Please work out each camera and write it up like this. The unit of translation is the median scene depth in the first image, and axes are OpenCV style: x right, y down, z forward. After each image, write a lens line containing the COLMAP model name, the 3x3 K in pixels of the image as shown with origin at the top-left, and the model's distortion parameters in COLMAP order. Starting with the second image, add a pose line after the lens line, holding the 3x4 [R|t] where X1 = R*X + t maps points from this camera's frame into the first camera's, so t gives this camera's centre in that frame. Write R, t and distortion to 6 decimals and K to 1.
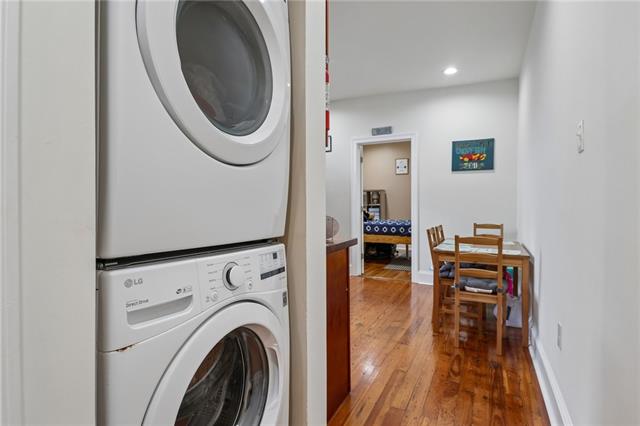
lens RADIAL K [[363.3, 0, 319.0], [0, 363.3, 210.9], [0, 0, 1]] dist [0.003188, 0.000157]
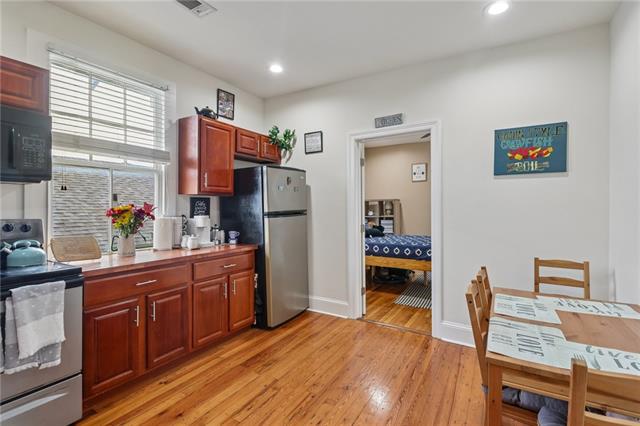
lens RADIAL K [[307.5, 0, 320.1], [0, 307.5, 210.0], [0, 0, 1]] dist [-0.003270, -0.000290]
pose [[0.995561, 0.000314, -0.094114, 0.090235], [-0.001421, 0.999931, -0.011694, -0.034417], [0.094104, 0.011776, 0.995493, 0.364148]]
